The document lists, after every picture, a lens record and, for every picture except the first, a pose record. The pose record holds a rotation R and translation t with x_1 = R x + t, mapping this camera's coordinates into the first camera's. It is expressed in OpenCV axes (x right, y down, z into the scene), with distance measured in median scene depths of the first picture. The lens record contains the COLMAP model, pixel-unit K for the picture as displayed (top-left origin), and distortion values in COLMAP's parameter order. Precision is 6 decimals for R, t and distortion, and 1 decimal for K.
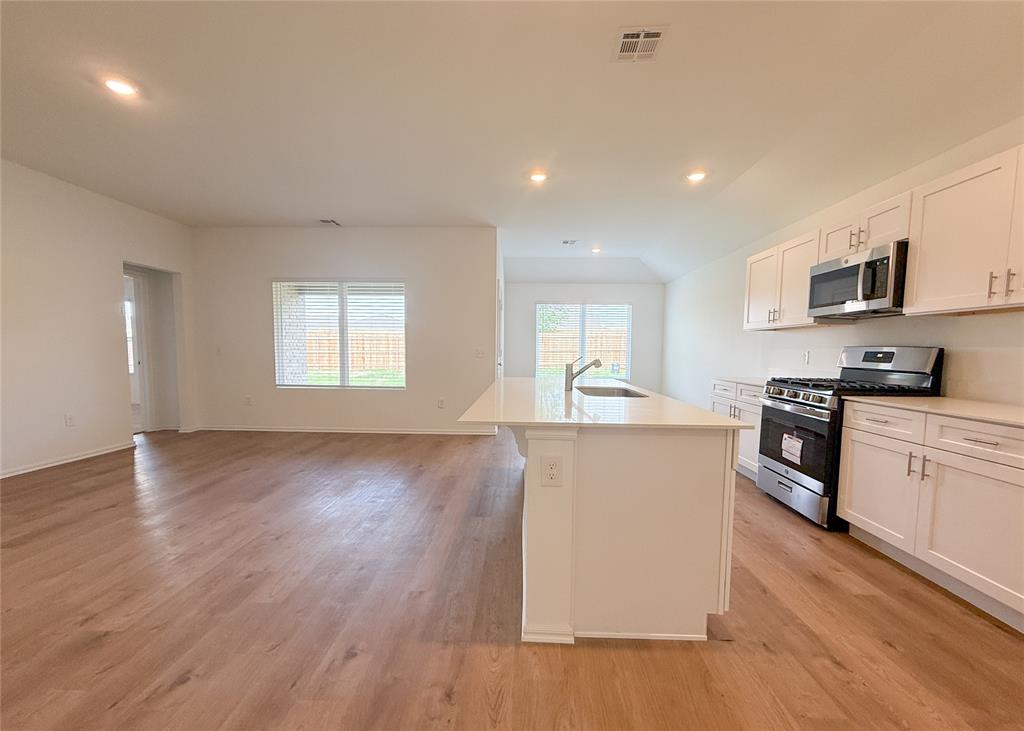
lens RADIAL K [[412.6, 0, 510.7], [0, 412.6, 382.5], [0, 0, 1]] dist [-0.002142, 0.000598]
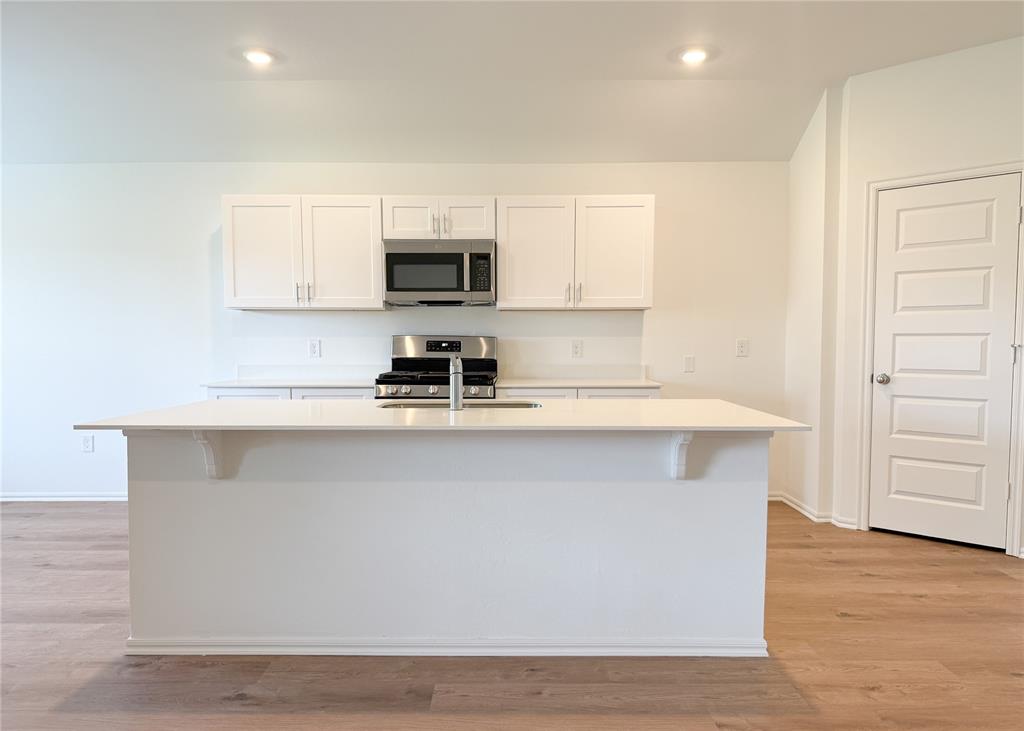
lens RADIAL K [[723.3, 0, 512.0], [0, 723.3, 385.1], [0, 0, 1]] dist [0.077565, -0.105205]
pose [[-0.031213, -0.072756, 0.996861, -0.886674], [0.079155, 0.994035, 0.075029, -0.086747], [-0.996374, 0.081249, -0.025268, 0.890614]]
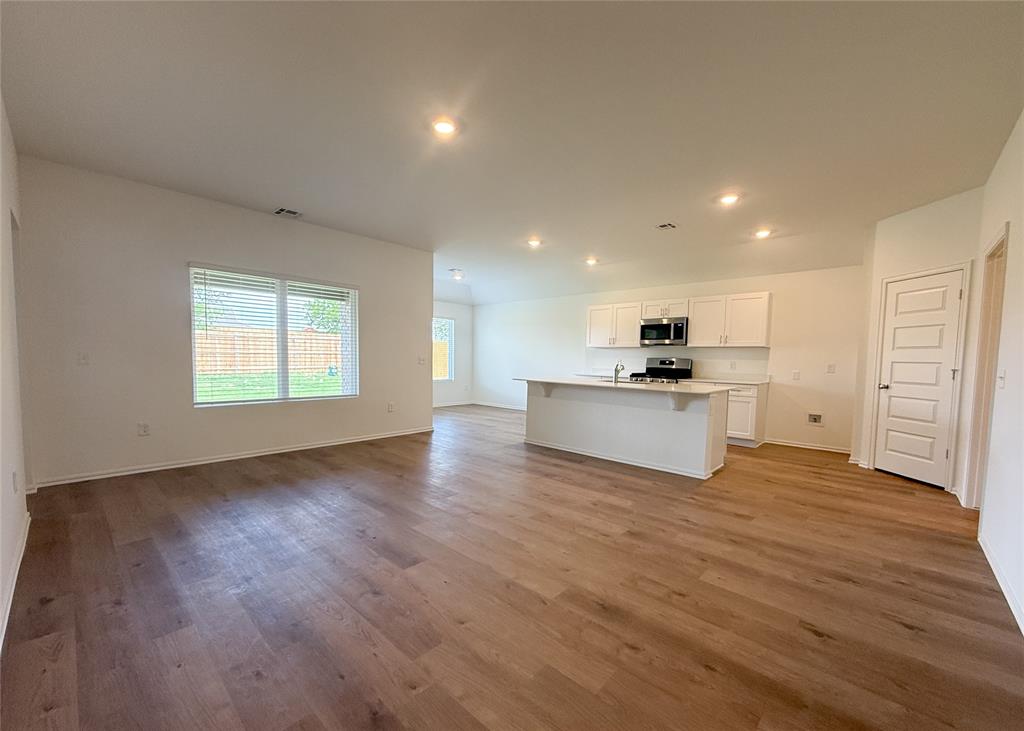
lens RADIAL K [[412.6, 0, 510.7], [0, 412.6, 382.5], [0, 0, 1]] dist [-0.002142, 0.000598]
pose [[0.653809, -0.045931, 0.755264, -1.482446], [0.047912, 0.998666, 0.019257, -0.037458], [-0.755141, 0.023596, 0.655137, 0.134303]]
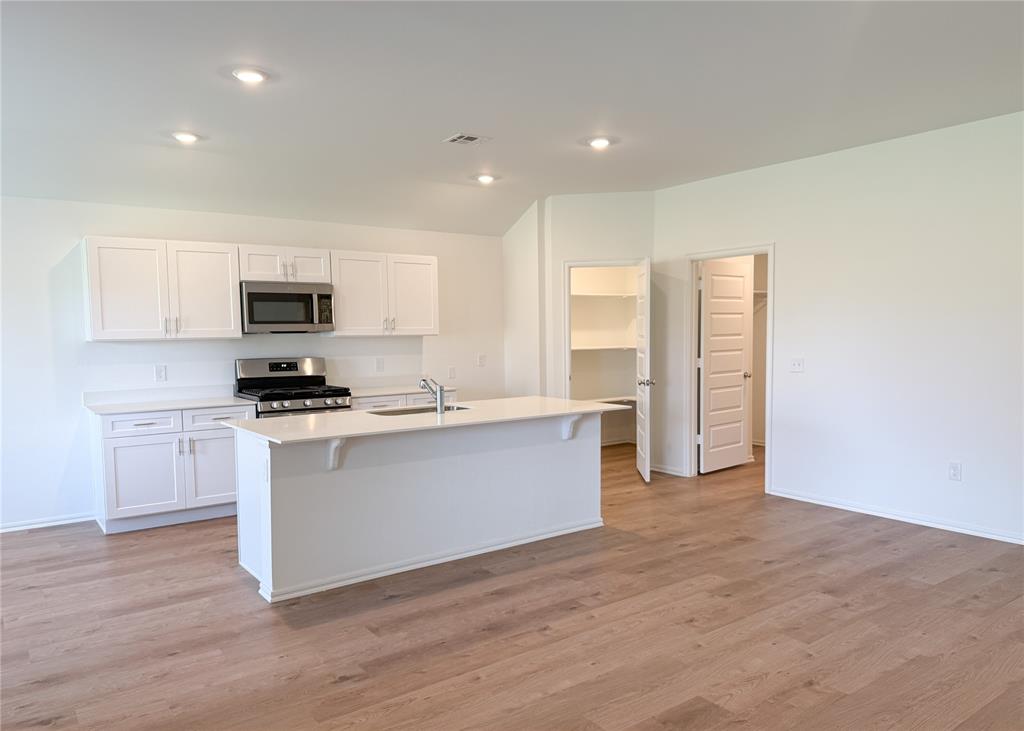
lens RADIAL K [[723.2, 0, 514.3], [0, 723.2, 386.8], [0, 0, 1]] dist [0.120764, -0.209410]
pose [[-0.619178, -0.063258, 0.782698, -1.254055], [0.068774, 0.988551, 0.134300, -0.249570], [-0.782233, 0.136985, -0.607739, 1.806588]]
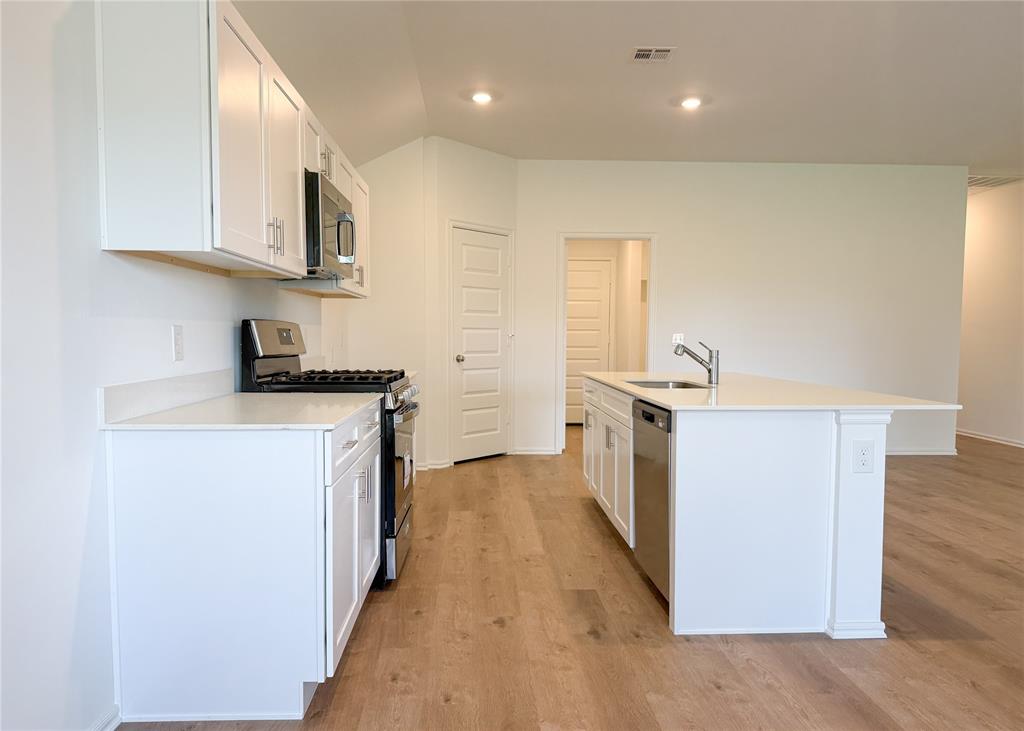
lens RADIAL K [[723.3, 0, 512.0], [0, 723.3, 385.1], [0, 0, 1]] dist [0.077565, -0.105205]
pose [[-0.996081, -0.011451, -0.087698, 0.627681], [-0.024399, 0.988682, 0.148027, -0.171410], [0.085011, 0.149587, -0.985087, 2.255520]]
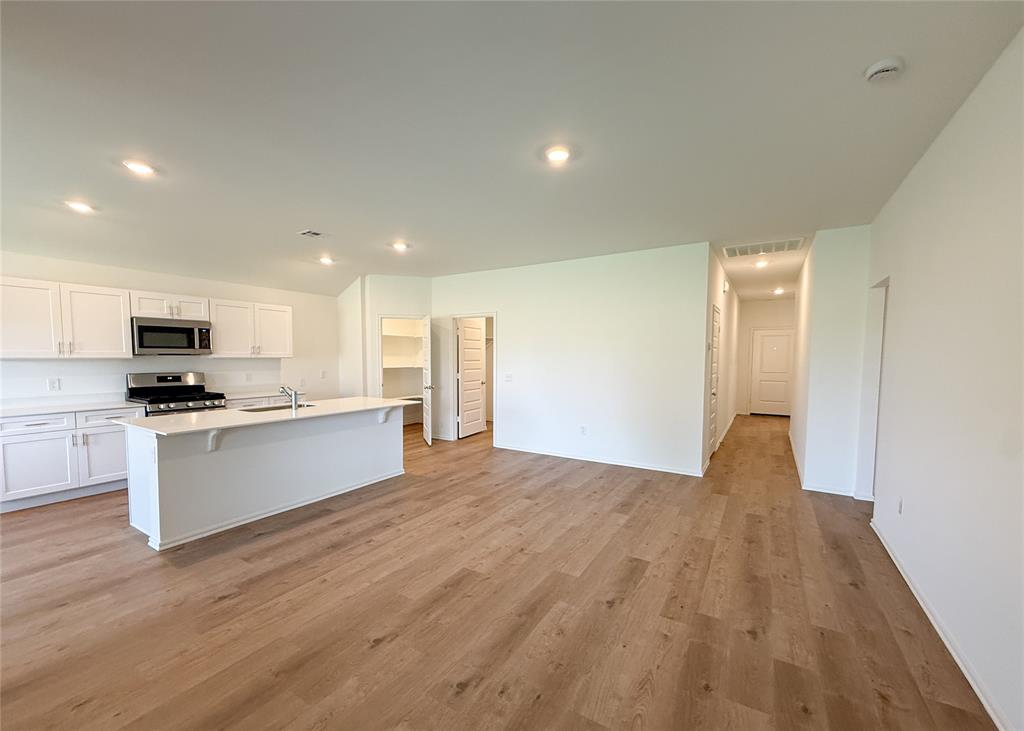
lens RADIAL K [[412.6, 0, 510.7], [0, 412.6, 382.5], [0, 0, 1]] dist [-0.002142, 0.000598]
pose [[-0.868191, -0.045357, 0.494153, -1.213996], [0.026108, 0.990260, 0.136763, -0.247880], [-0.495543, 0.131638, -0.858550, 1.788297]]
